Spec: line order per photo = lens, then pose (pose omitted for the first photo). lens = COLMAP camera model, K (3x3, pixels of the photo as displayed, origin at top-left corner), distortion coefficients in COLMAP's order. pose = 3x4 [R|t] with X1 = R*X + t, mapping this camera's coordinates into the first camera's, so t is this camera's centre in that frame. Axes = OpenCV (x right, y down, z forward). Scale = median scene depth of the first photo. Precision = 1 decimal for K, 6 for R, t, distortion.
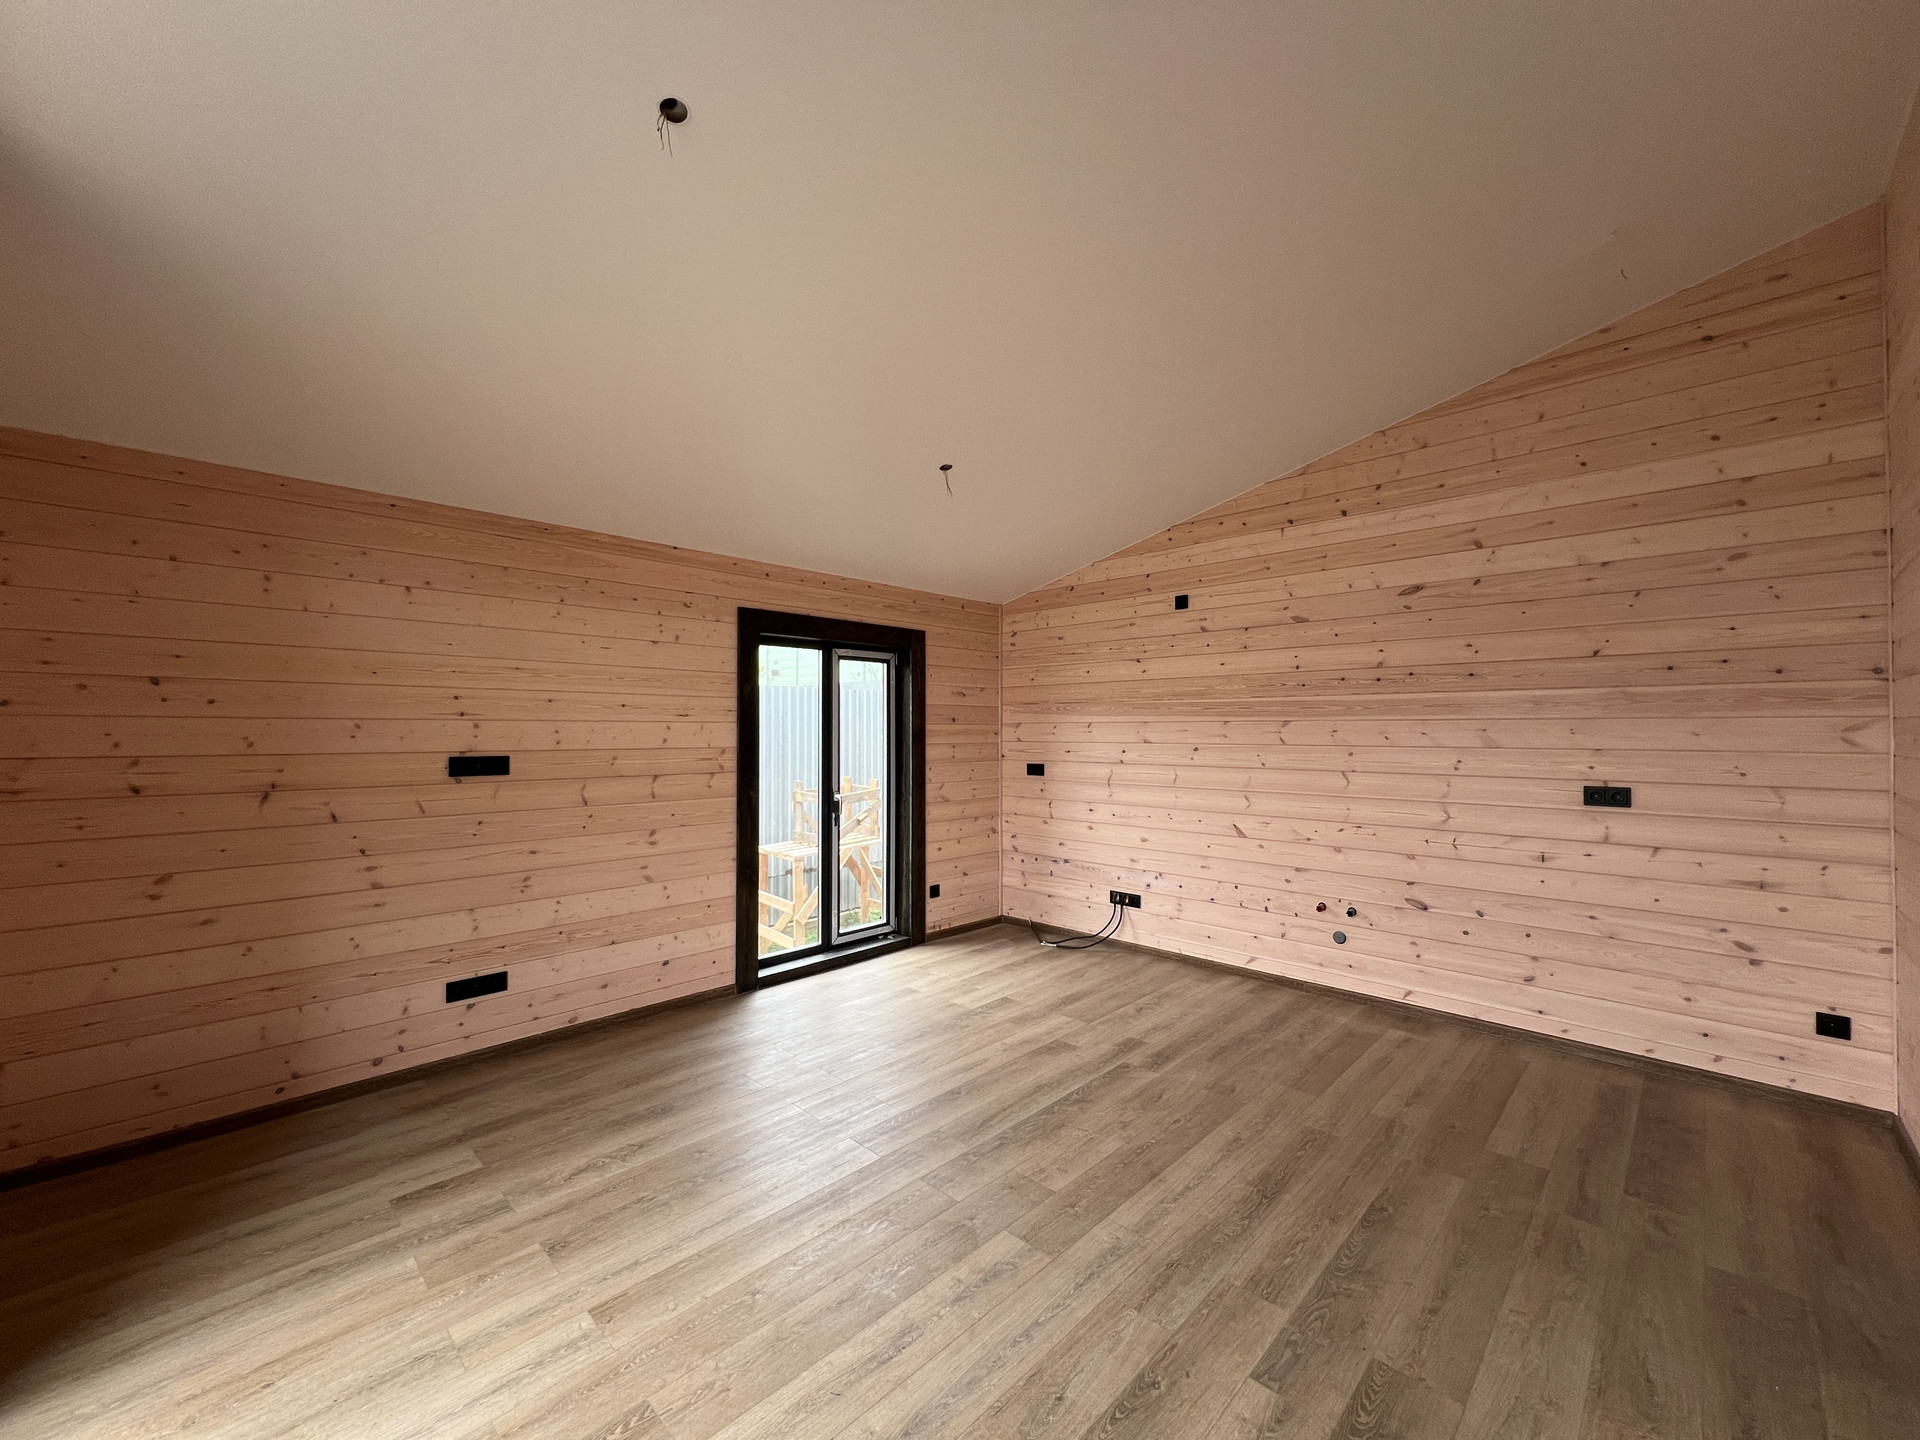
lens RADIAL K [[764.8, 0, 962.0], [0, 764.8, 722.8], [0, 0, 1]] dist [0.001120, 0.000125]
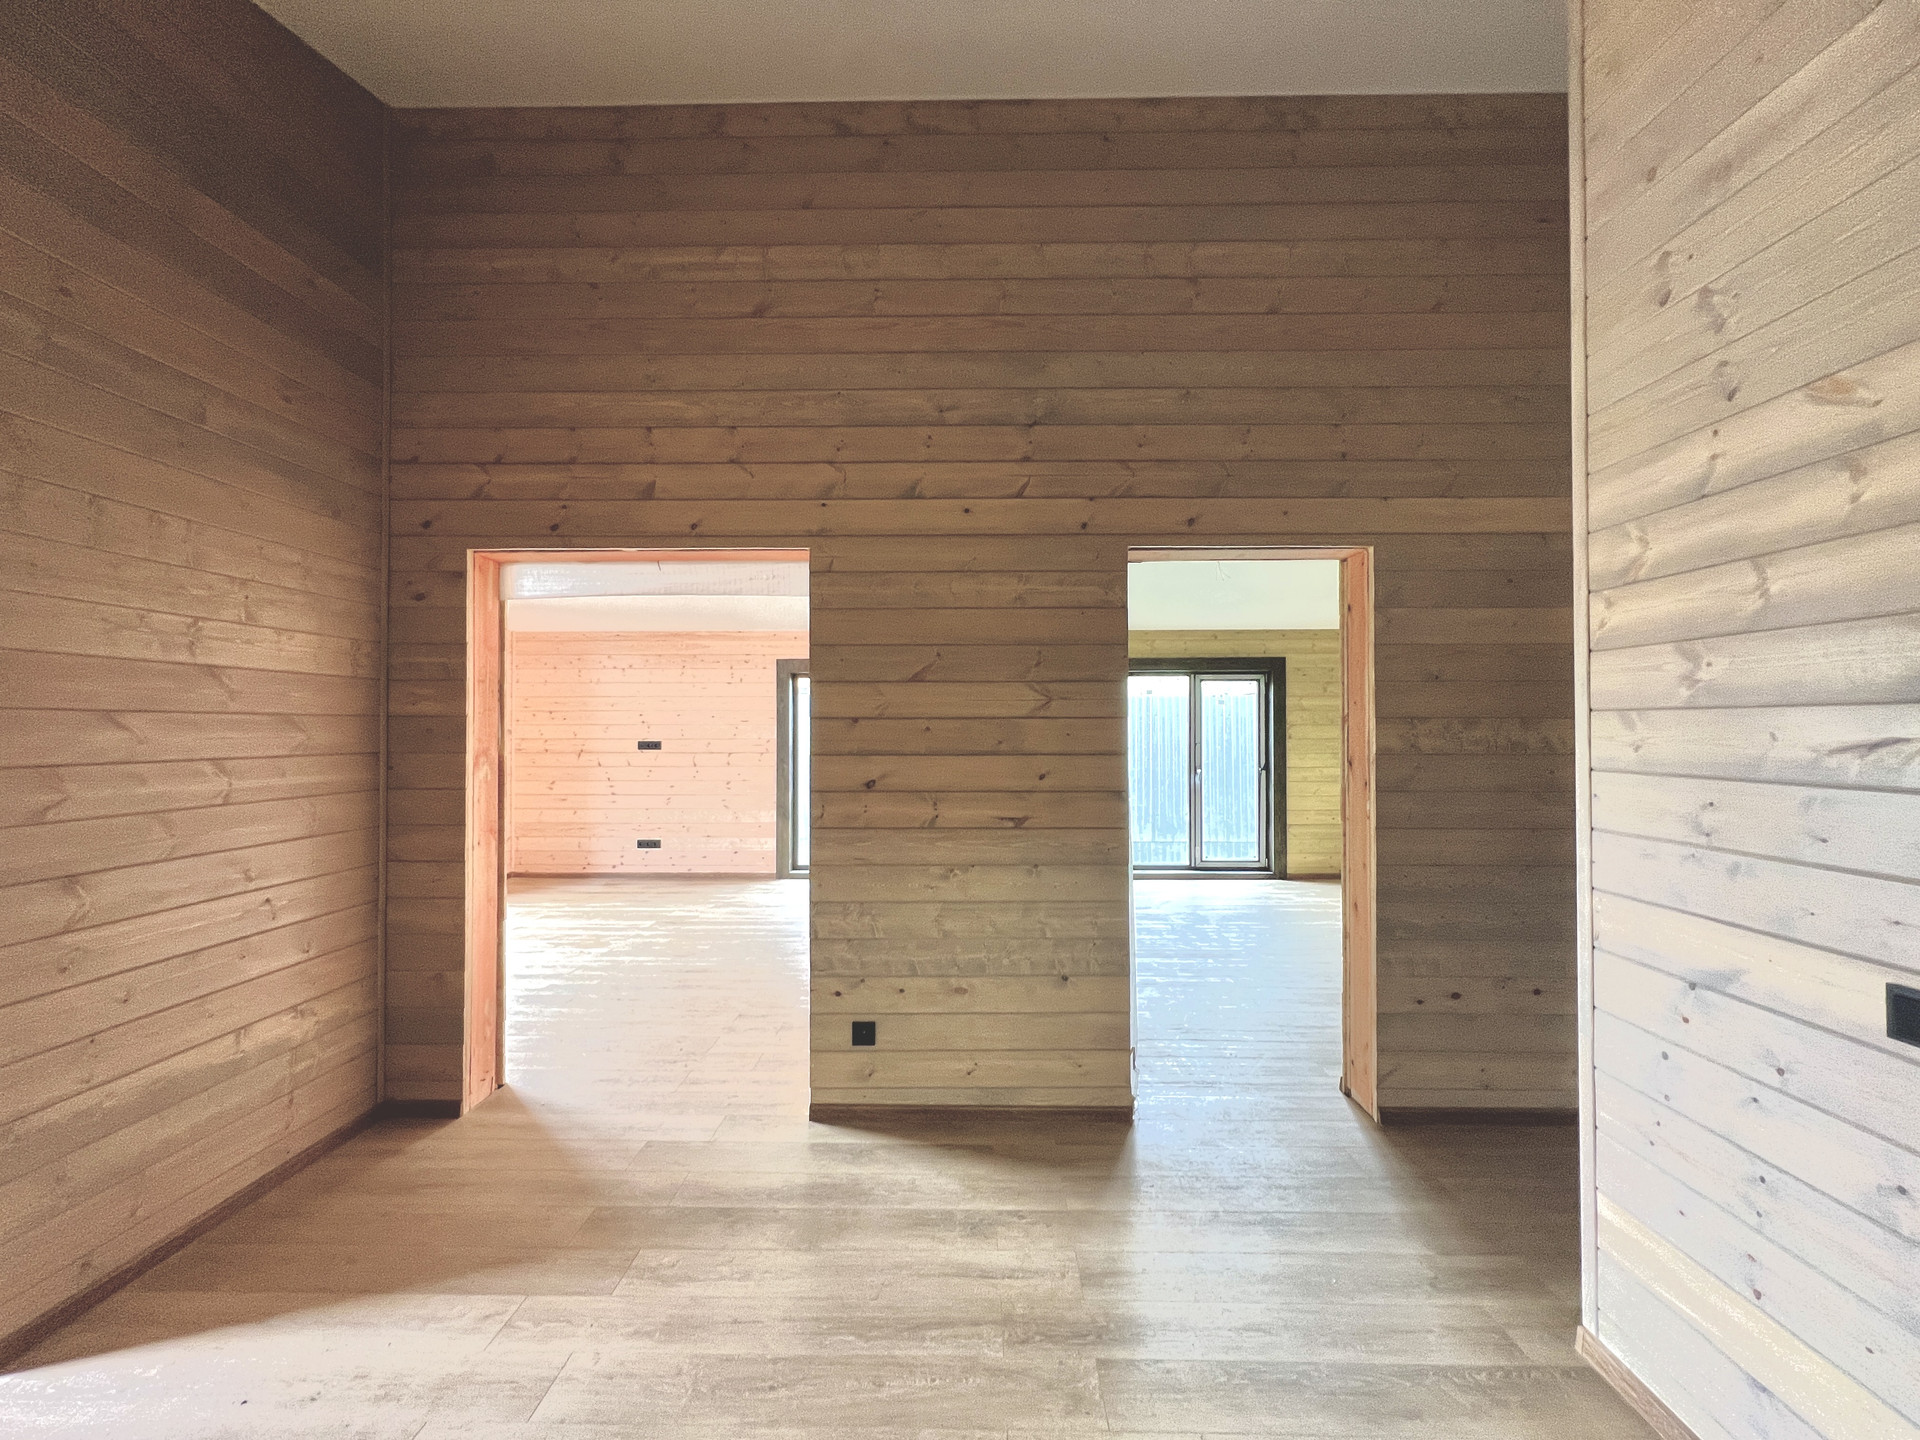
lens RADIAL K [[767.7, 0, 964.6], [0, 767.7, 723.0], [0, 0, 1]] dist [-0.000142, 0.000350]
pose [[0.686623, -0.006052, -0.726988, 1.316241], [0.008244, 0.999966, -0.000538, -0.000186], [0.726967, -0.005624, 0.686650, 0.105337]]
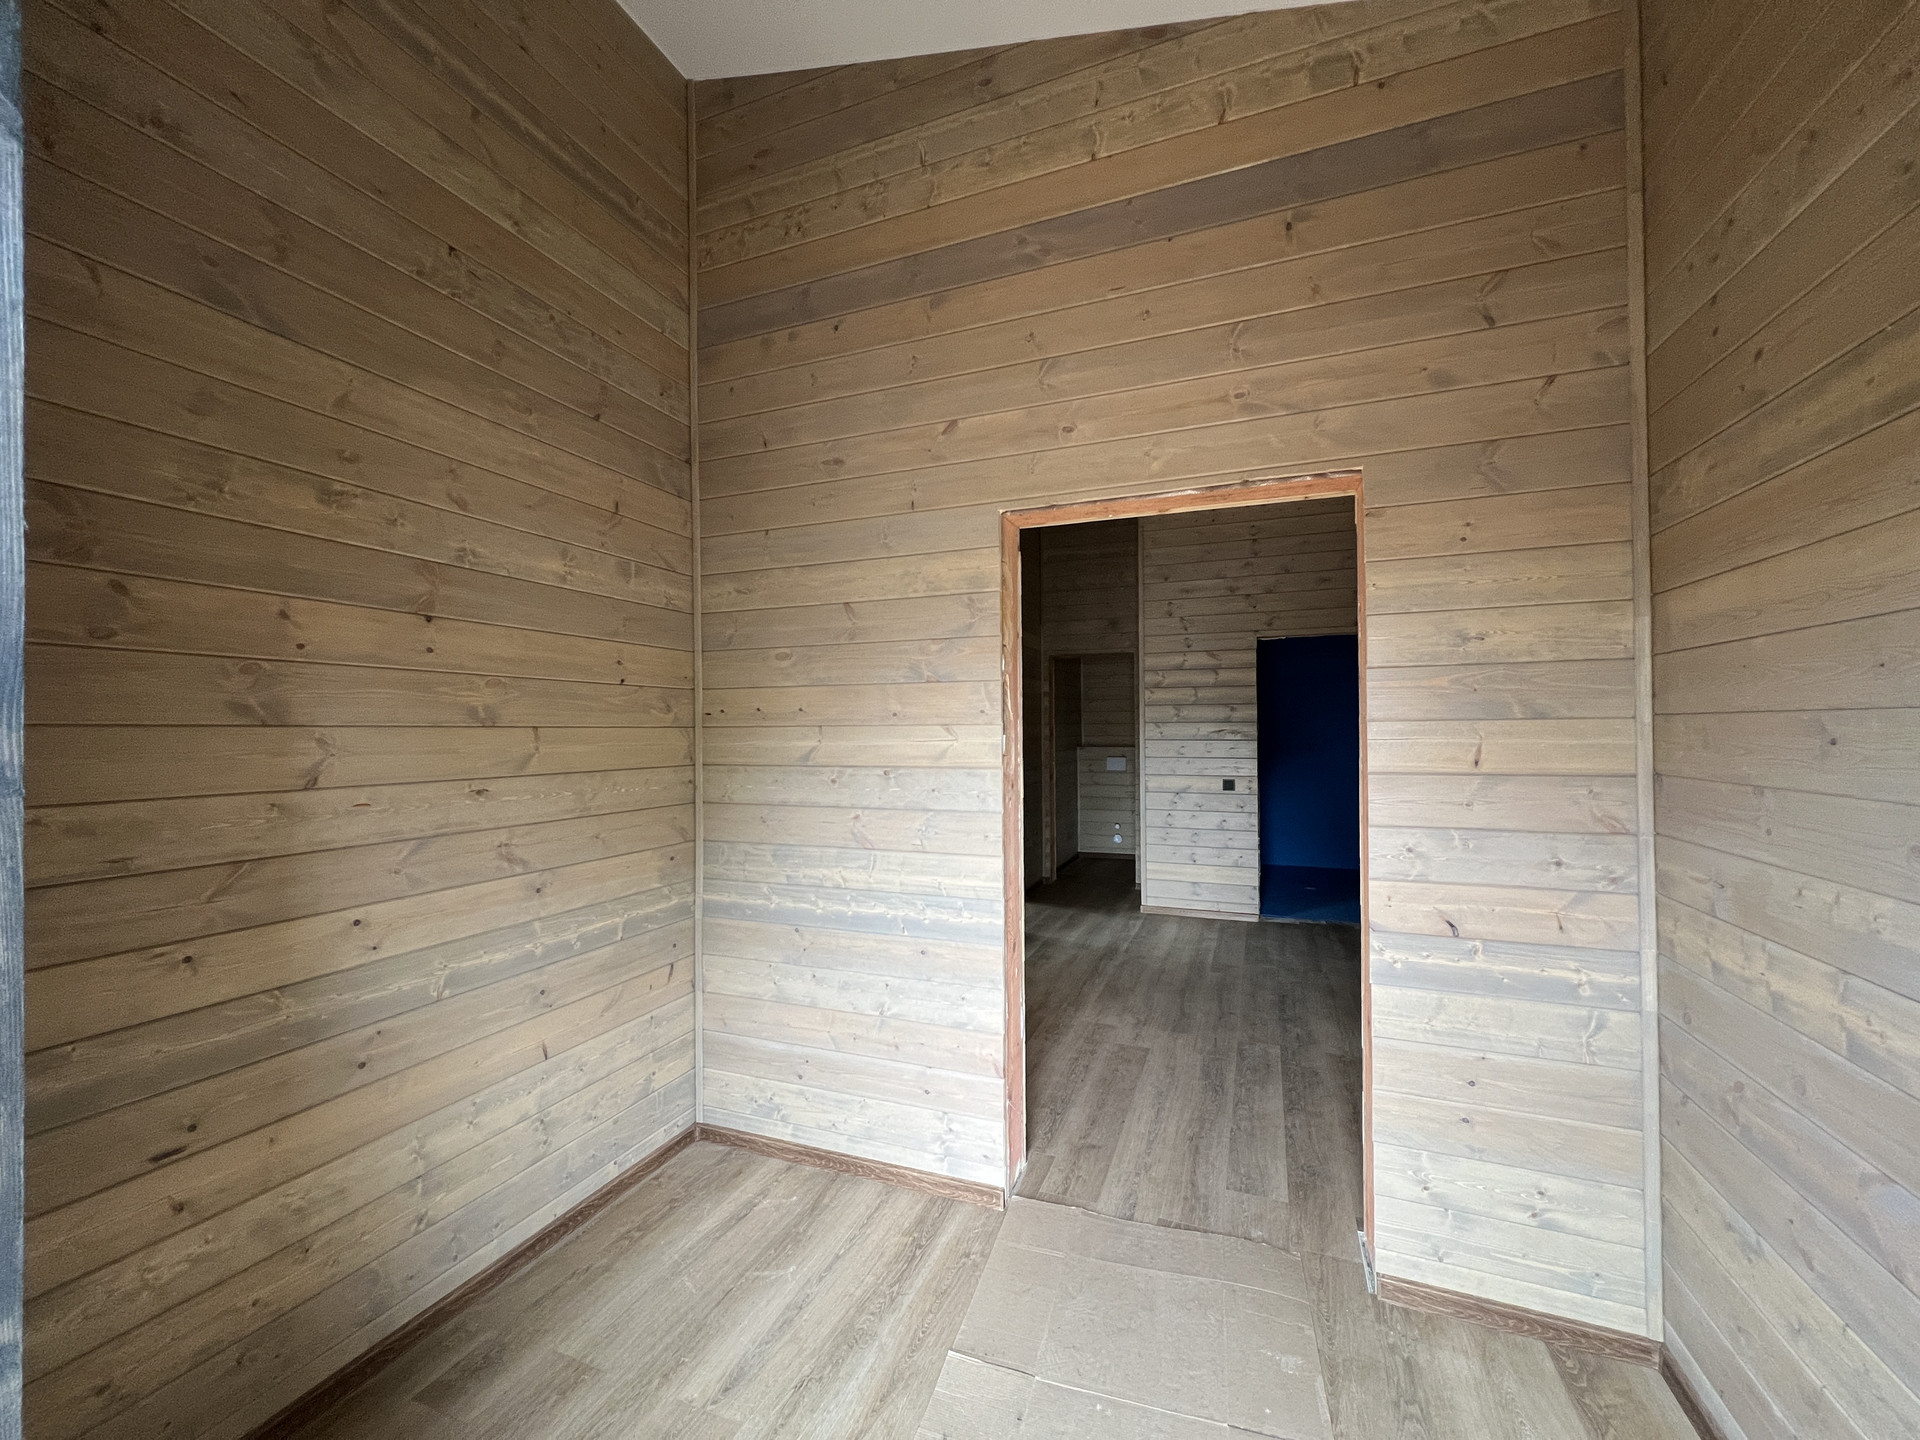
lens RADIAL K [[764.8, 0, 962.0], [0, 764.8, 722.8], [0, 0, 1]] dist [0.001120, 0.000125]
pose [[0.920902, -0.002381, 0.389788, 0.350550], [0.001526, 0.999996, 0.002504, -0.008620], [-0.389792, -0.001711, 0.920901, -0.556370]]
